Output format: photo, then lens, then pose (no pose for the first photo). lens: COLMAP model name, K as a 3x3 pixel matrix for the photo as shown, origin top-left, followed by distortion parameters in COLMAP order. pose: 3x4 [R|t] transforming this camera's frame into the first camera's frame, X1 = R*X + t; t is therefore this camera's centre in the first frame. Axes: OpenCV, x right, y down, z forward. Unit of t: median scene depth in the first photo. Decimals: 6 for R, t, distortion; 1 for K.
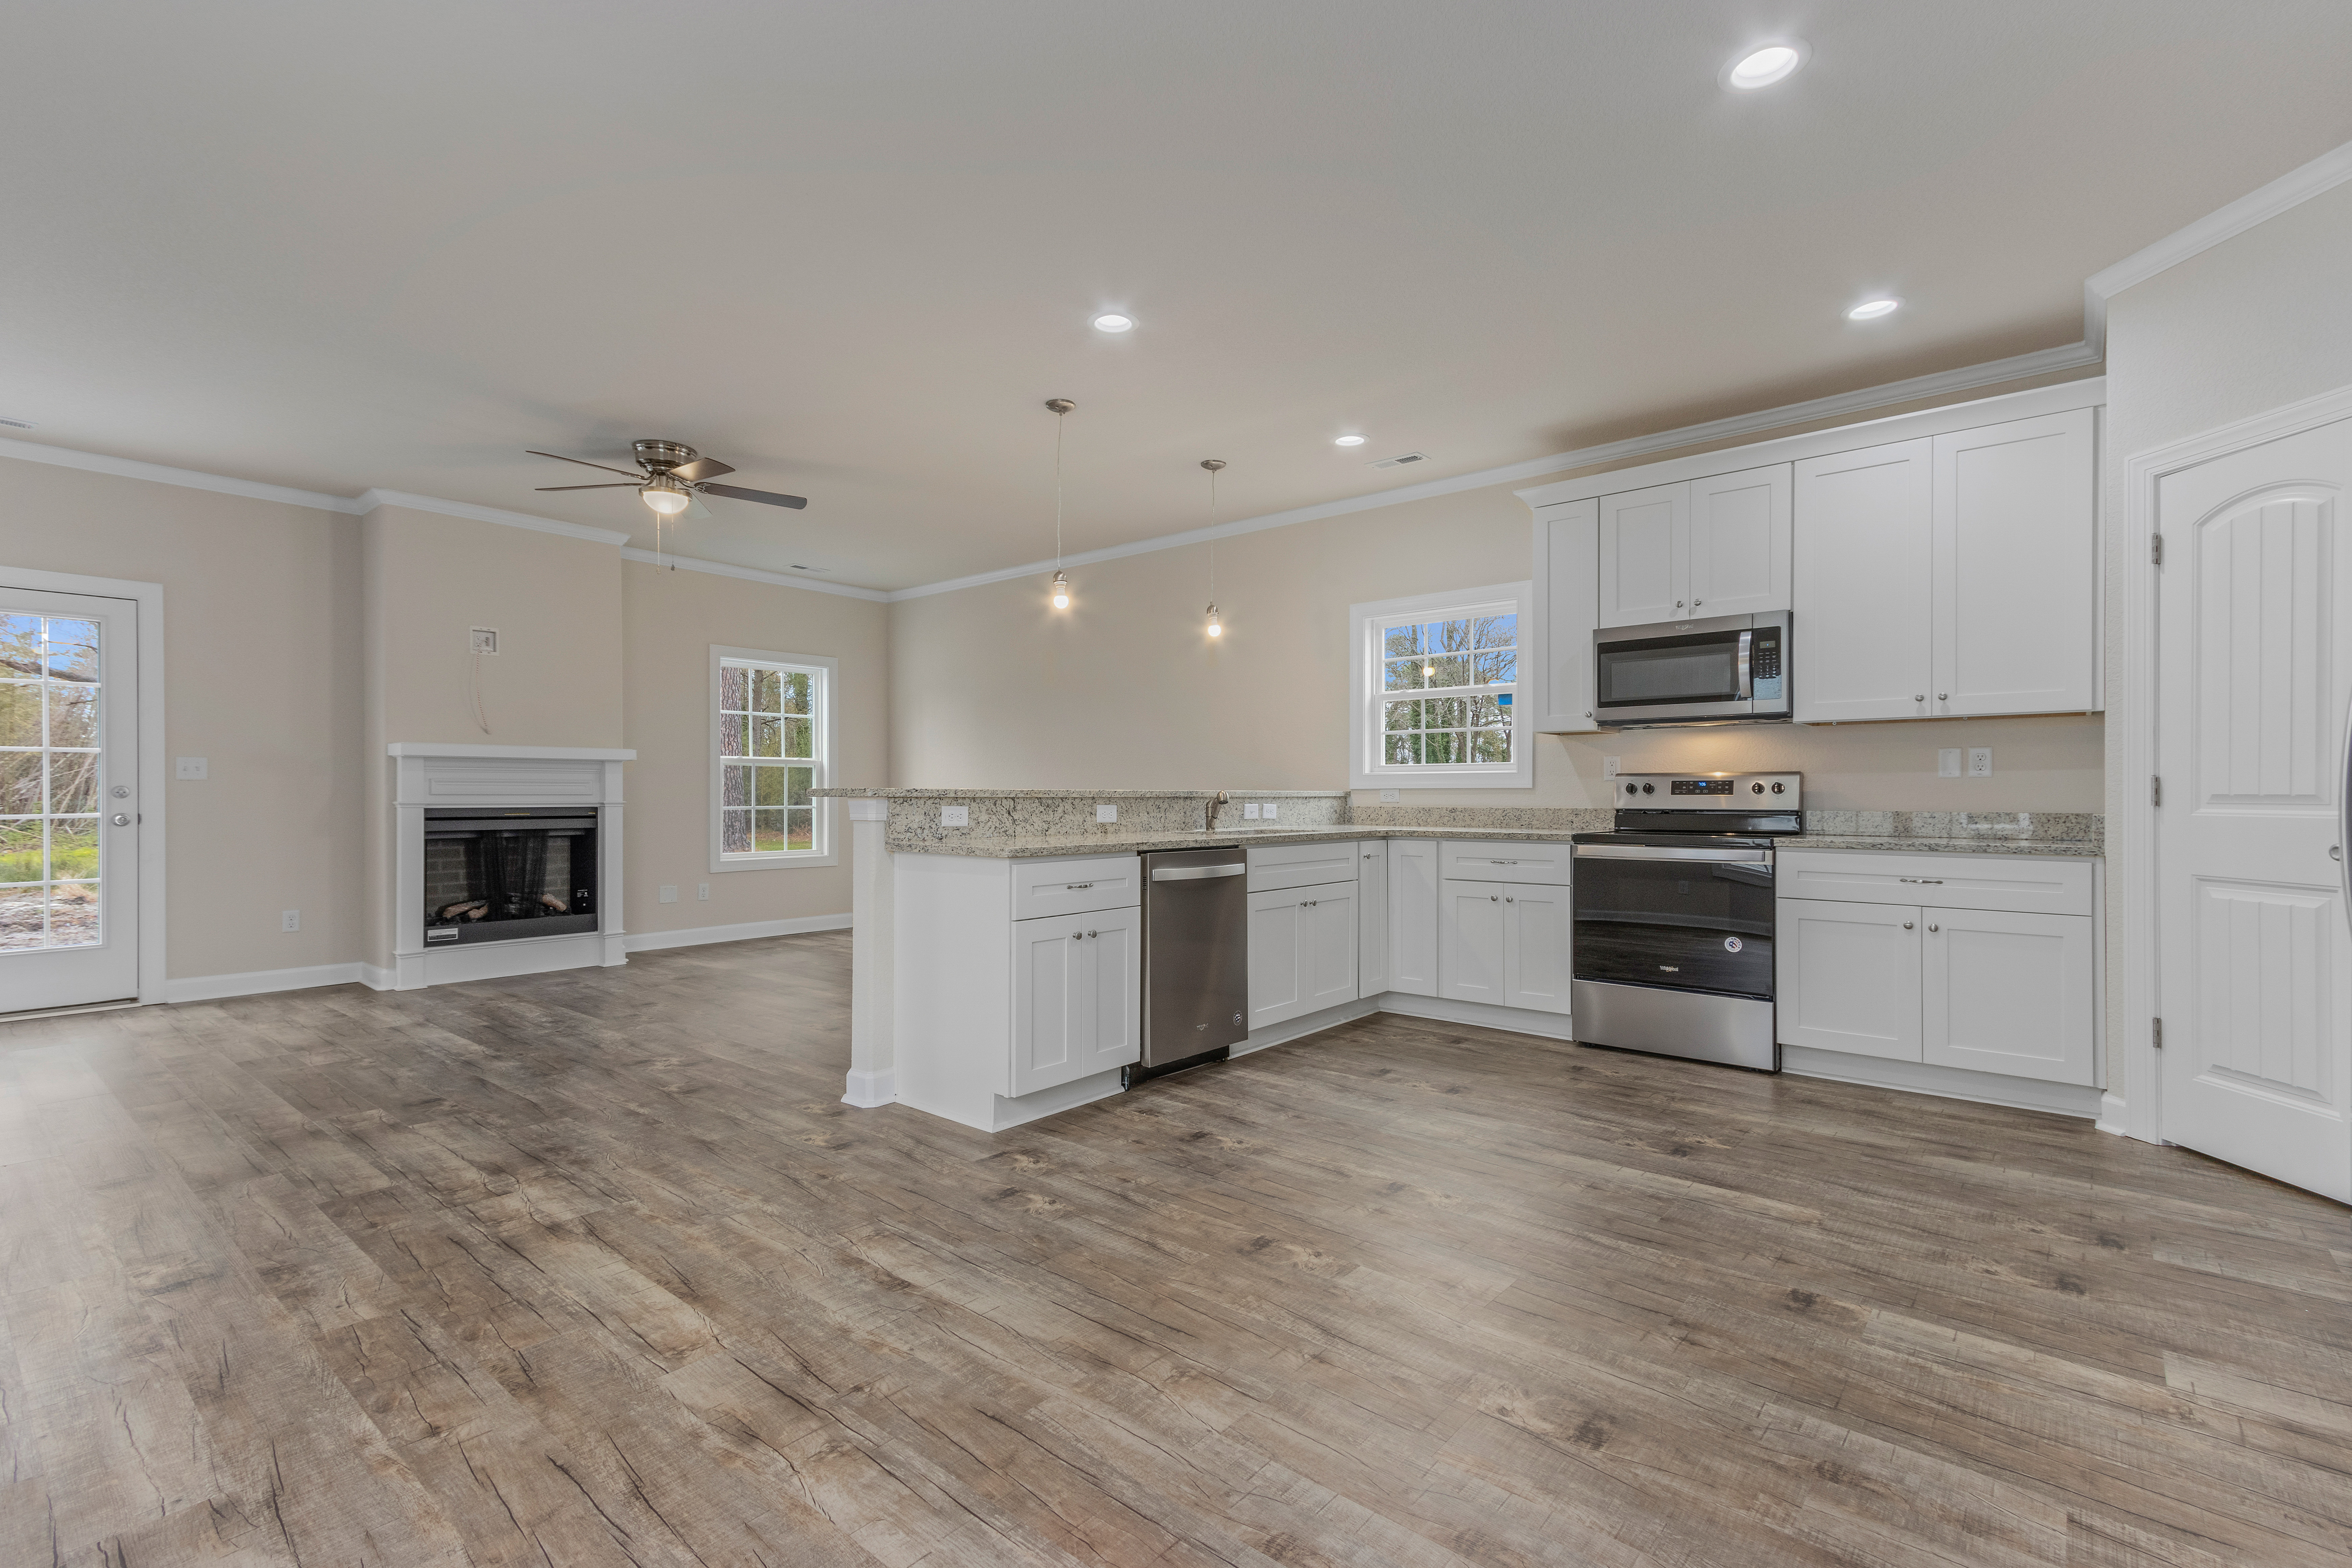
lens RADIAL K [[1063.5, 0, 1169.1], [0, 1063.5, 792.3], [0, 0, 1]] dist [0.027693, -0.002420]
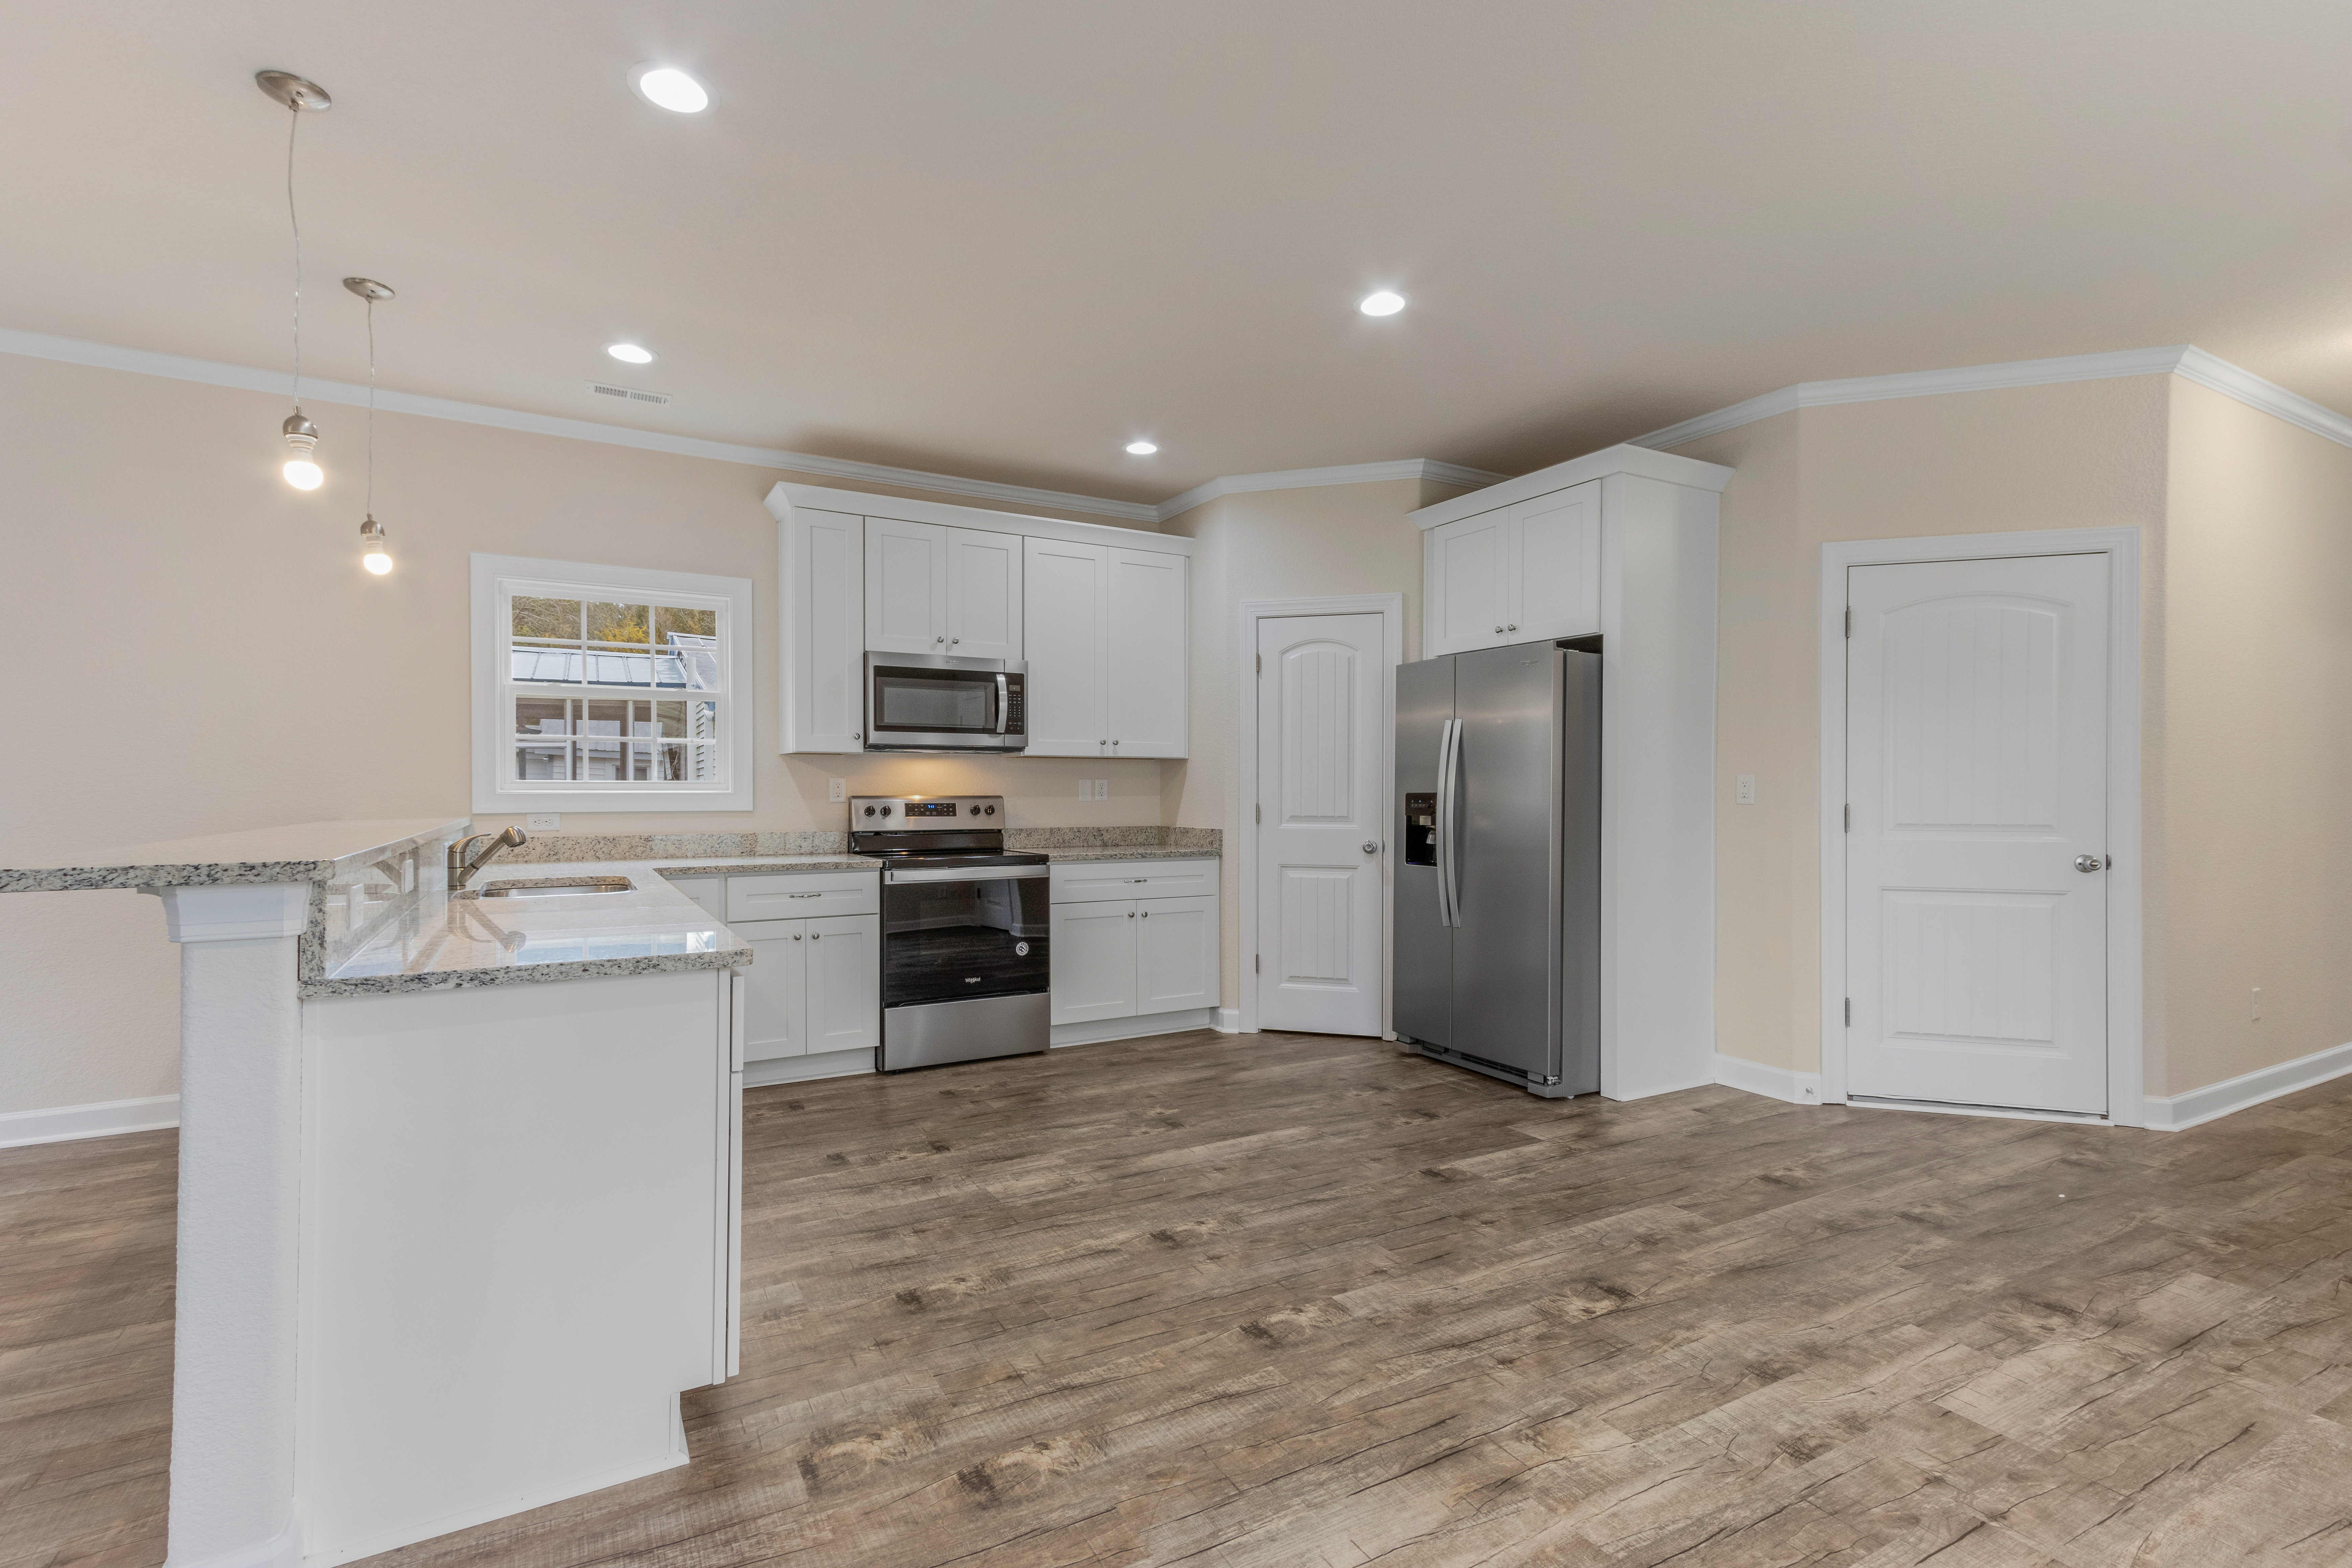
lens RADIAL K [[1063.5, 0, 1163.6], [0, 1063.5, 797.2], [0, 0, 1]] dist [0.027693, -0.002420]
pose [[0.347616, -0.006167, 0.937617, -0.445414], [-0.001696, 0.999973, 0.007206, -0.026251], [-0.937636, -0.004095, 0.347596, 0.416192]]
